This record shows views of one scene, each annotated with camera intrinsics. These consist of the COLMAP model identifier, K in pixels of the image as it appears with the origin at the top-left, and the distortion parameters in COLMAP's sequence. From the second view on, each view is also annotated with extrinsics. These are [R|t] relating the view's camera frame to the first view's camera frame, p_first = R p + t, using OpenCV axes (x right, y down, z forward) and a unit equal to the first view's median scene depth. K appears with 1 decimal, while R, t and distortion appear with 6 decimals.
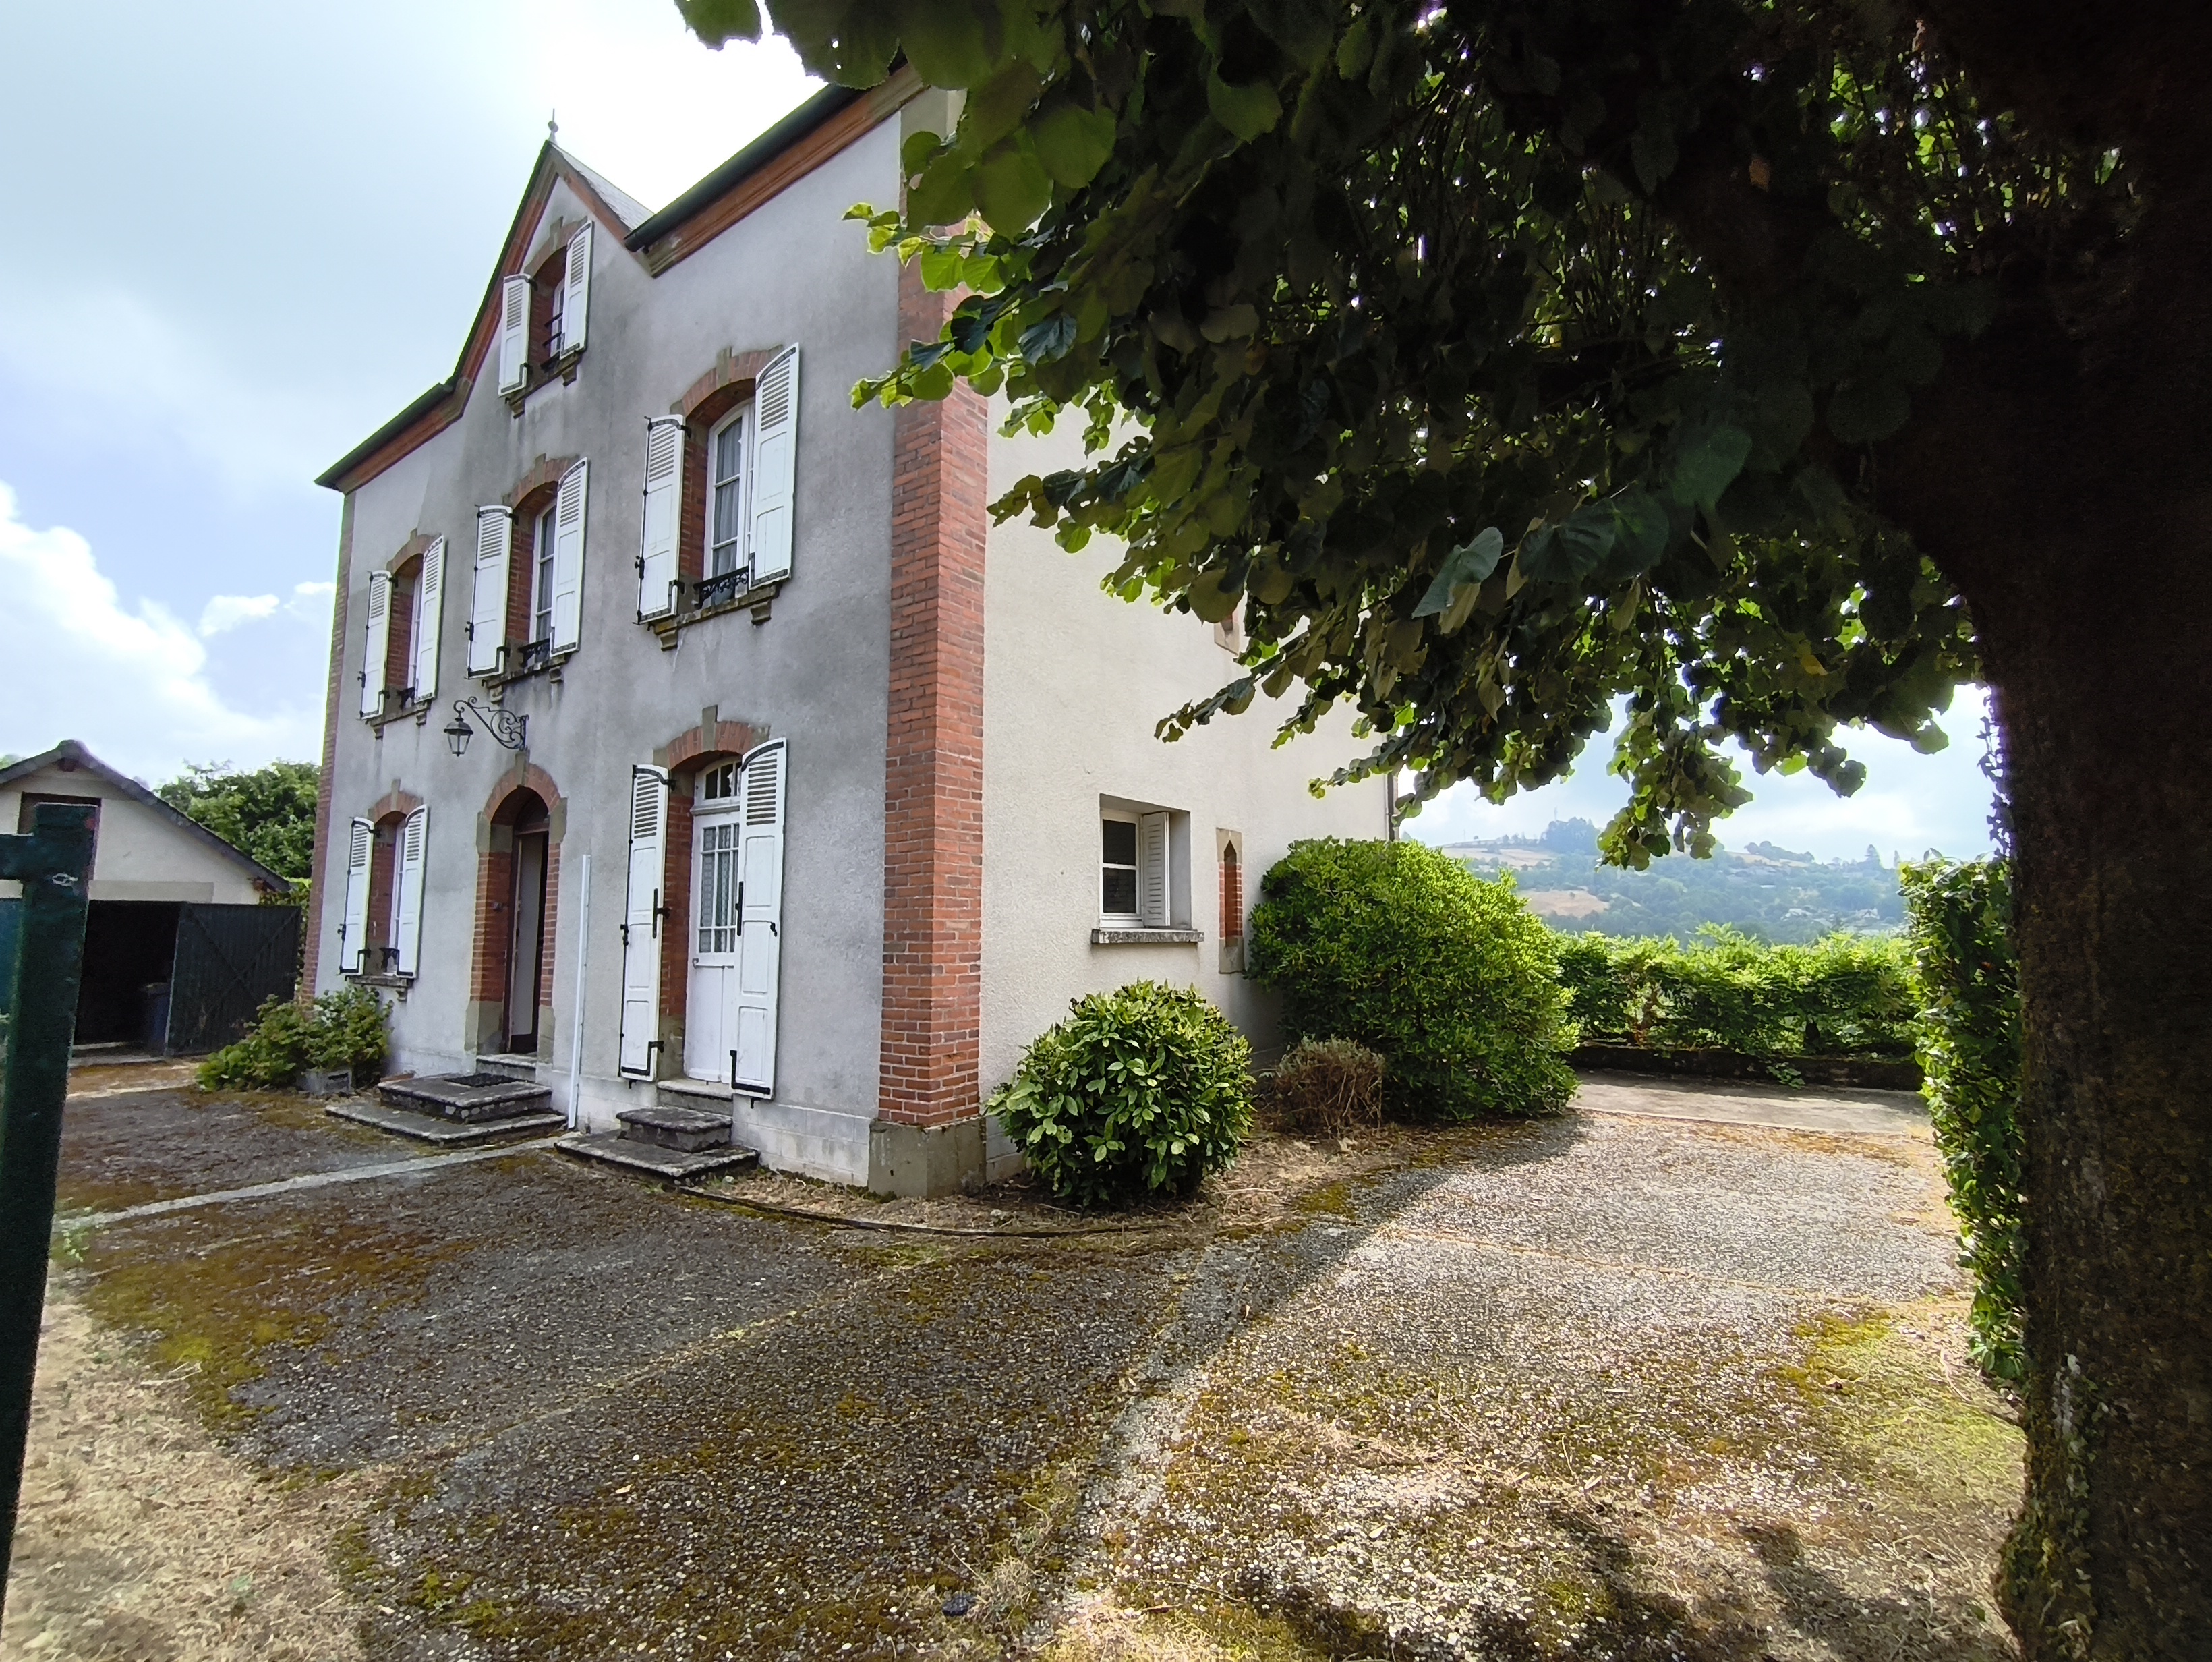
lens RADIAL K [[973.8, 0, 1097.7], [0, 973.8, 841.3], [0, 0, 1]] dist [0.000158, 0.000484]
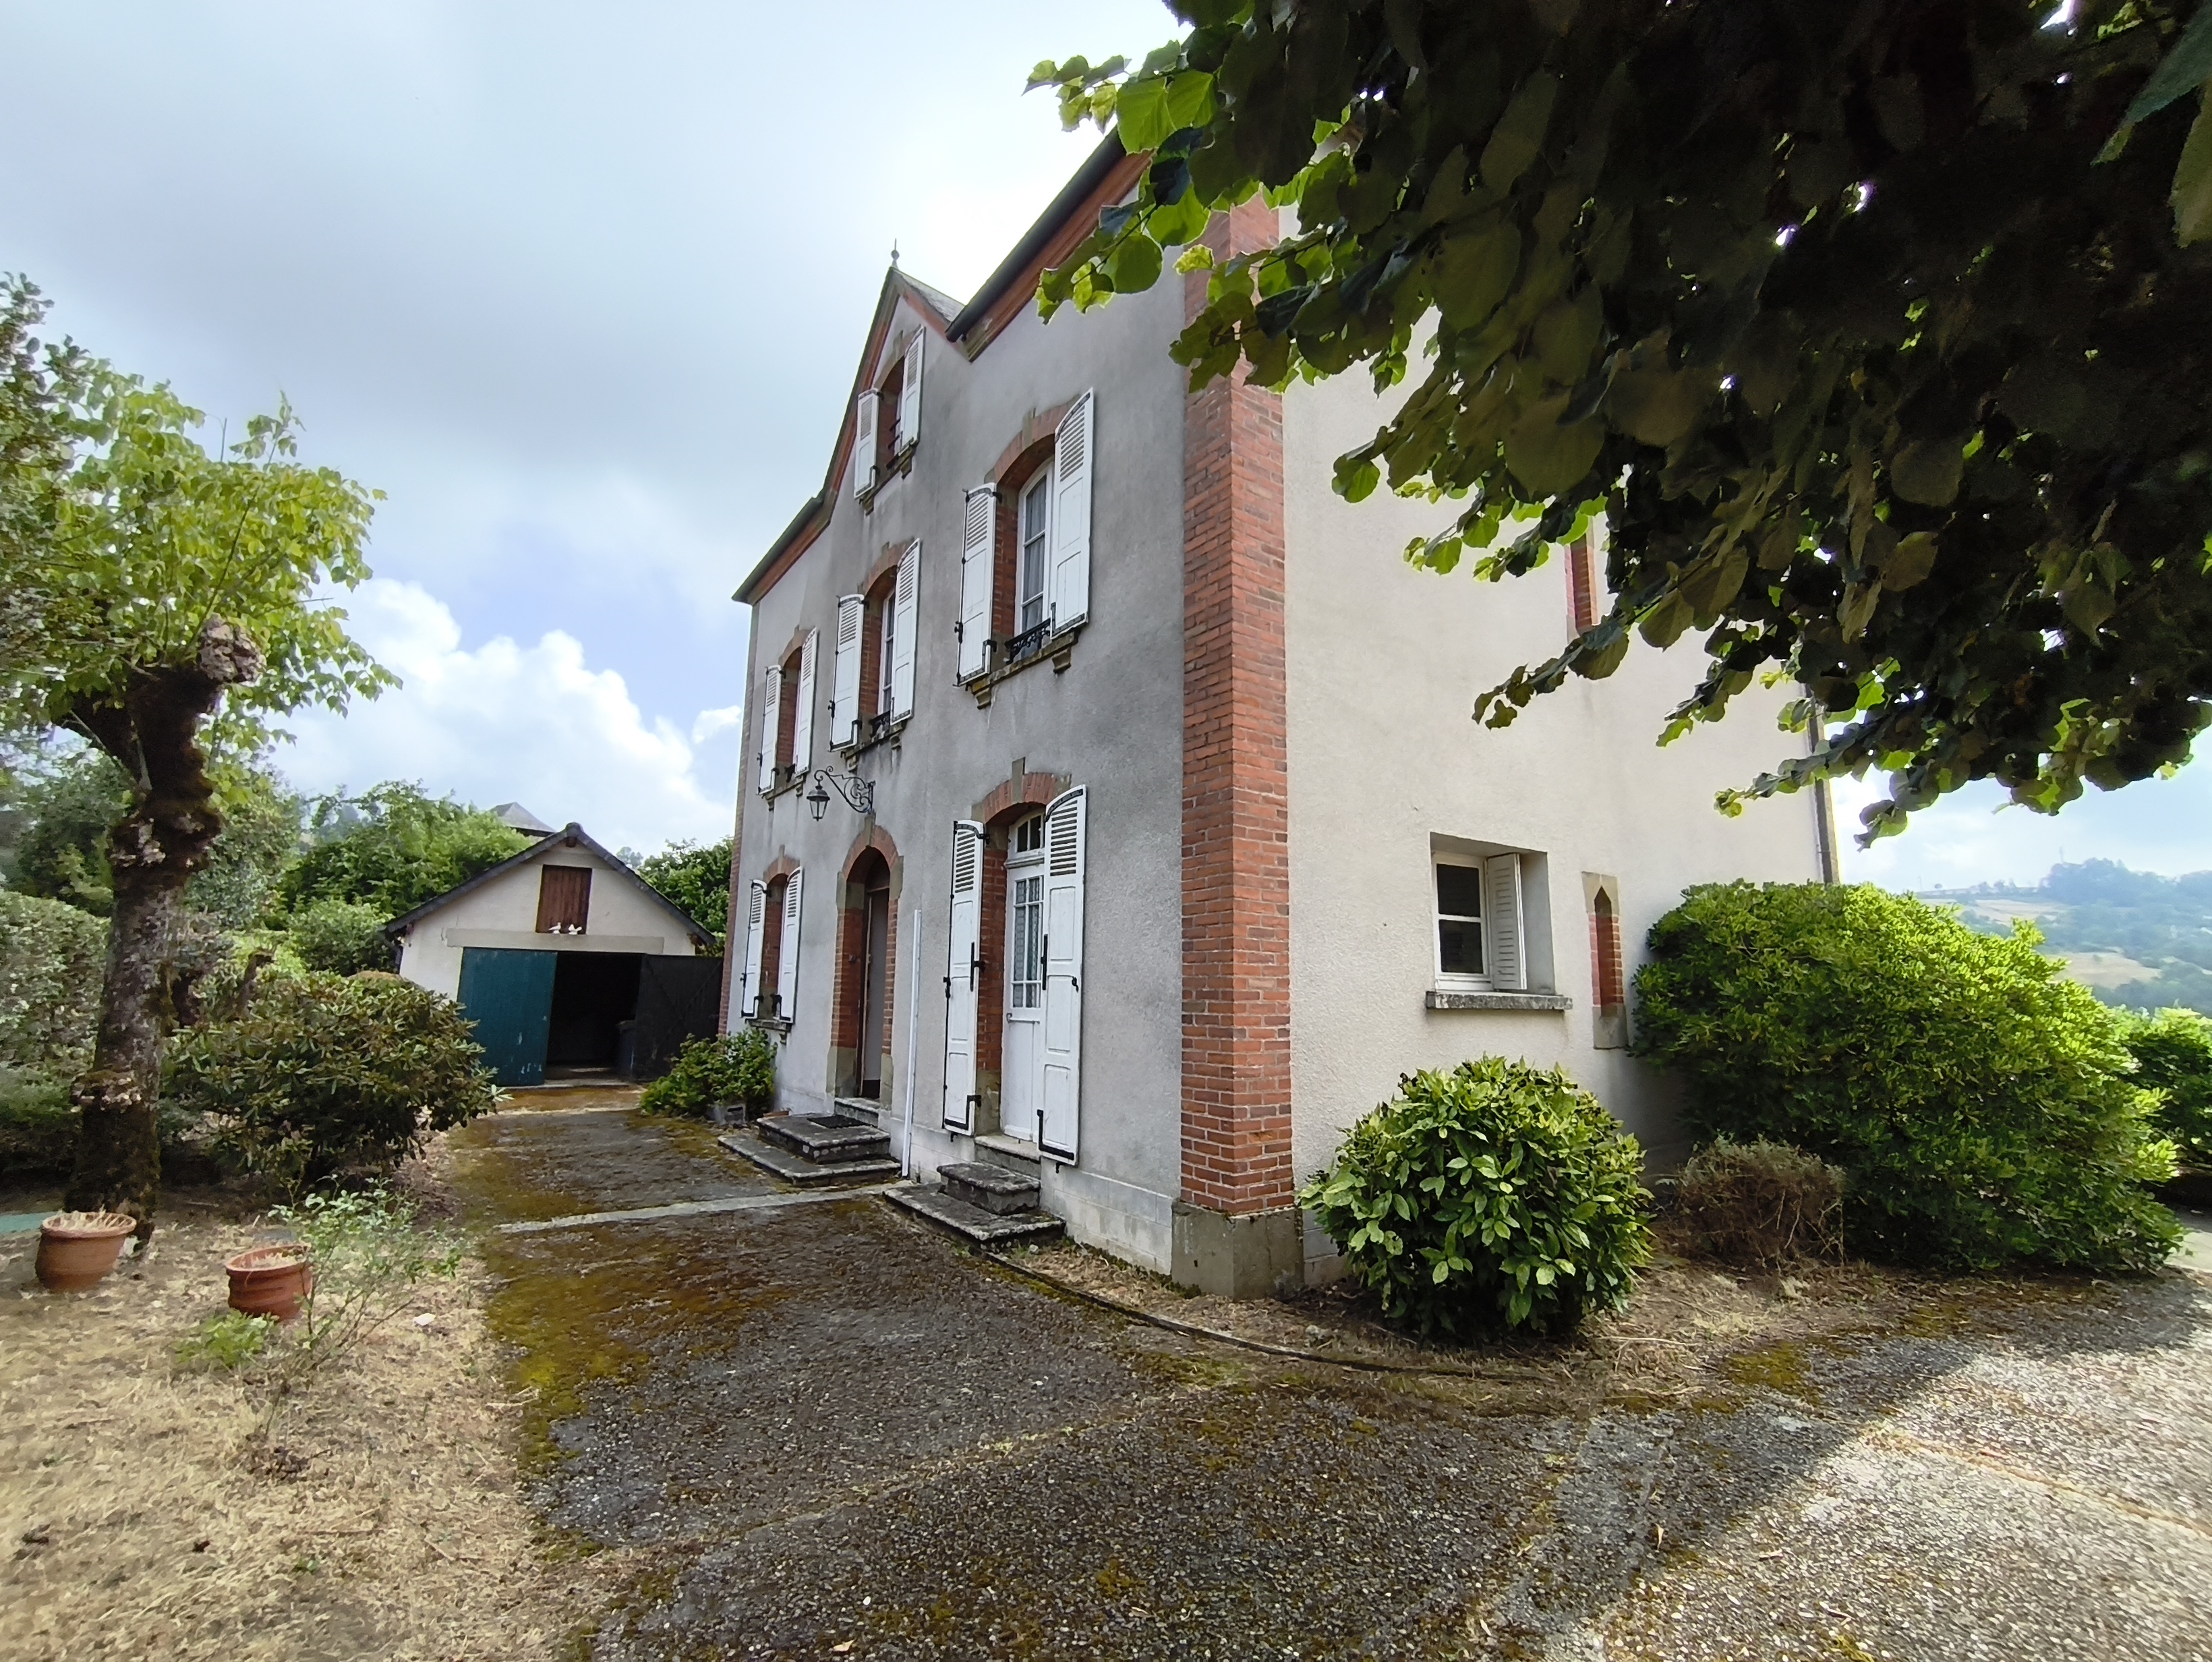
lens RADIAL K [[971.2, 0, 1106.0], [0, 971.2, 831.0], [0, 0, 1]] dist [-0.001343, 0.003930]
pose [[0.943707, -0.034793, -0.328948, 0.015180], [0.011908, 0.997382, -0.071332, 0.008662], [0.330568, 0.063400, 0.941650, 0.105666]]
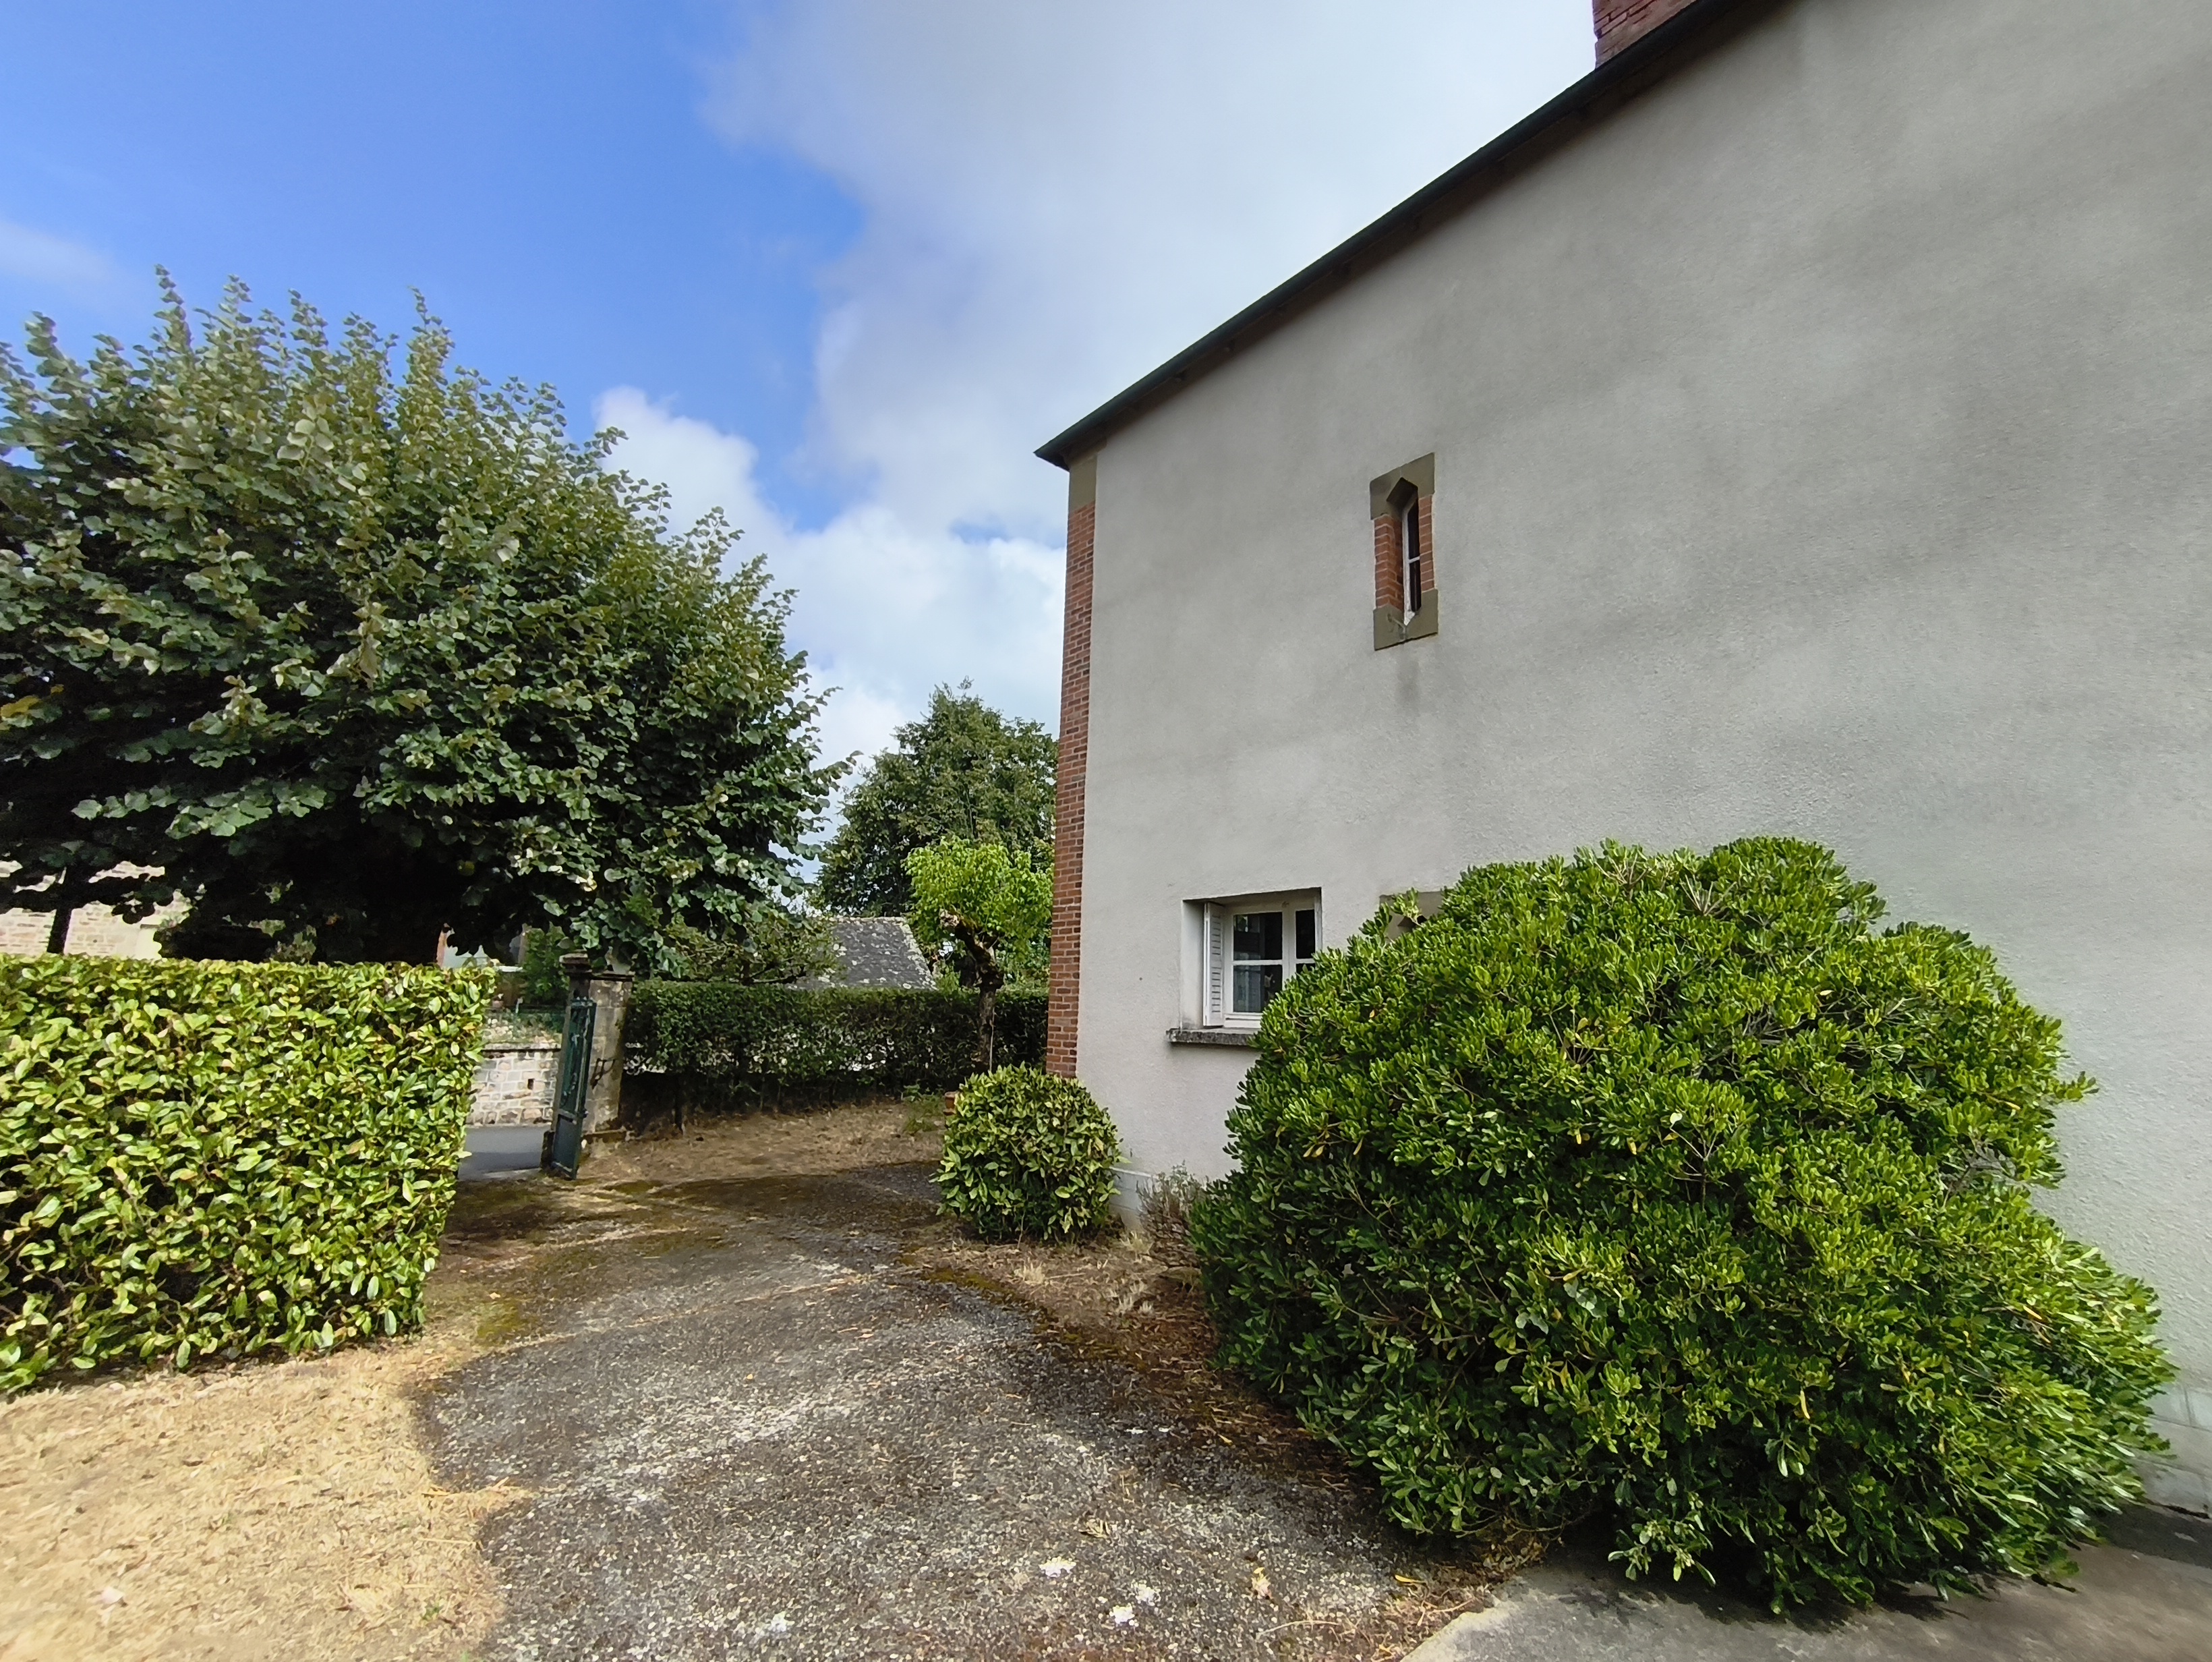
lens RADIAL K [[971.2, 0, 1106.0], [0, 971.2, 831.0], [0, 0, 1]] dist [-0.001343, 0.003930]
pose [[-0.230138, -0.171282, -0.957966, 1.191557], [0.079387, 0.977804, -0.193901, 0.086878], [0.969915, -0.120674, -0.211432, 1.285794]]
